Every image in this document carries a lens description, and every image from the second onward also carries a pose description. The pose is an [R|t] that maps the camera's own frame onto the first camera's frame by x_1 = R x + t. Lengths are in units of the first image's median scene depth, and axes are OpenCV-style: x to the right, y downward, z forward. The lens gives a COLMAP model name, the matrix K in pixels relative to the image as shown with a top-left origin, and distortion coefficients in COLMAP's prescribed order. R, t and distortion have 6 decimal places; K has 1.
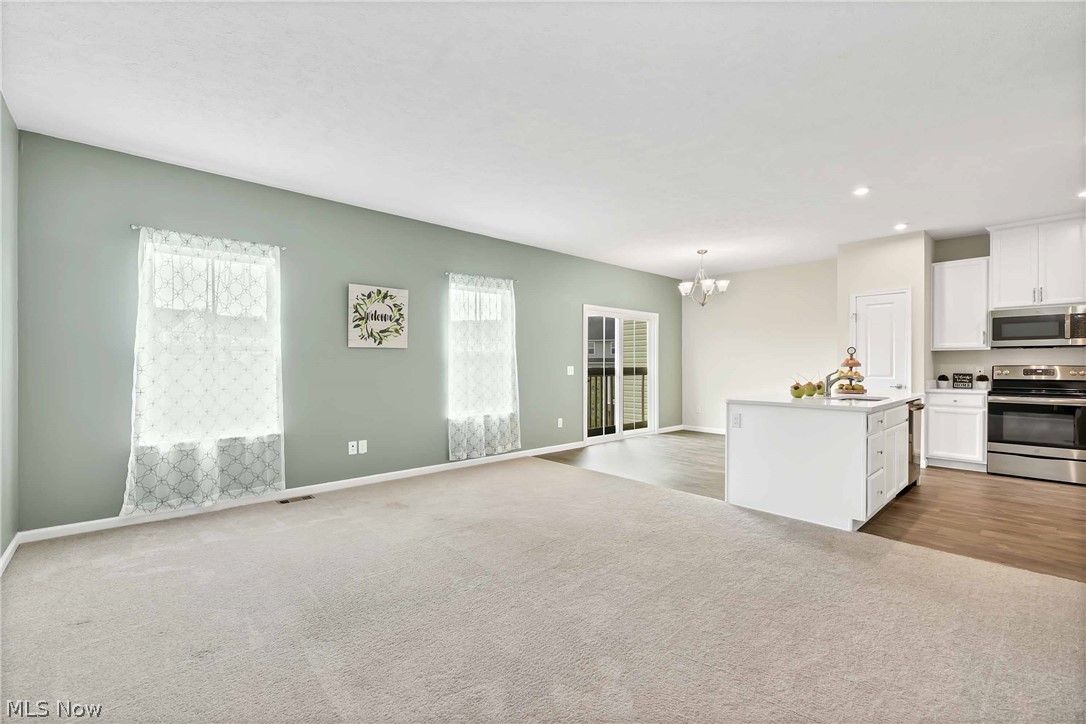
lens RADIAL K [[480.6, 0, 545.7], [0, 480.6, 362.7], [0, 0, 1]] dist [0.001383, -0.002359]
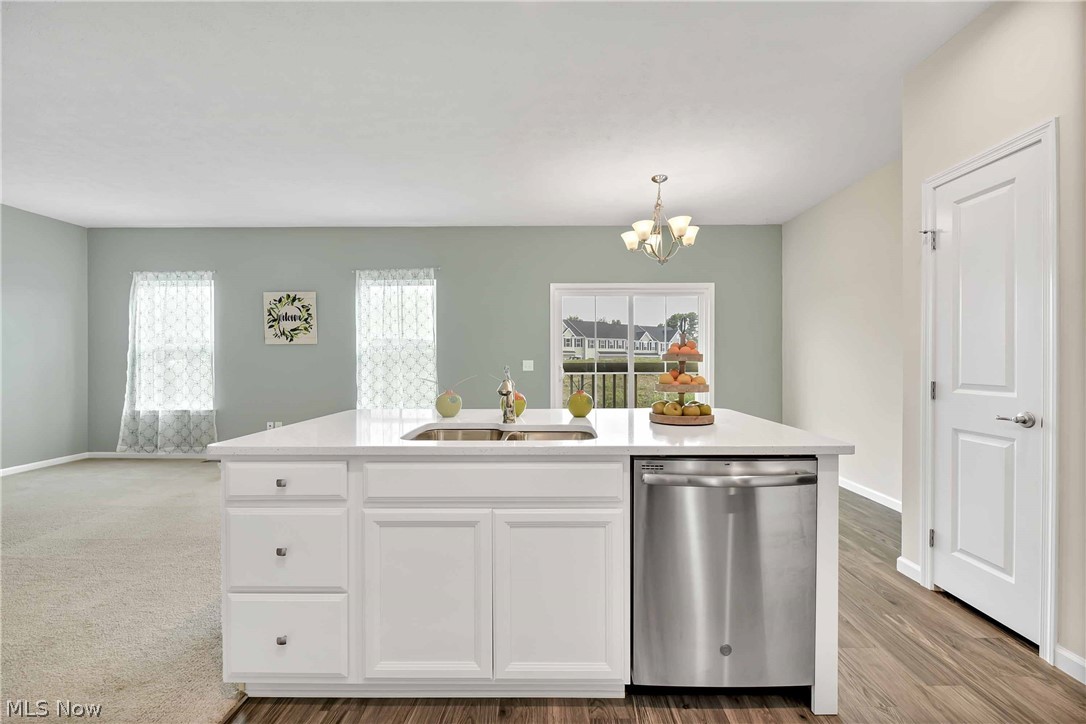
lens RADIAL K [[453.8, 0, 558.3], [0, 453.8, 359.6], [0, 0, 1]] dist [-0.006081, 0.000358]
pose [[0.723029, -0.000268, -0.690817, 0.892577], [0.002065, 0.999996, 0.001773, 0.005669], [0.690814, -0.002709, 0.723027, 0.663827]]
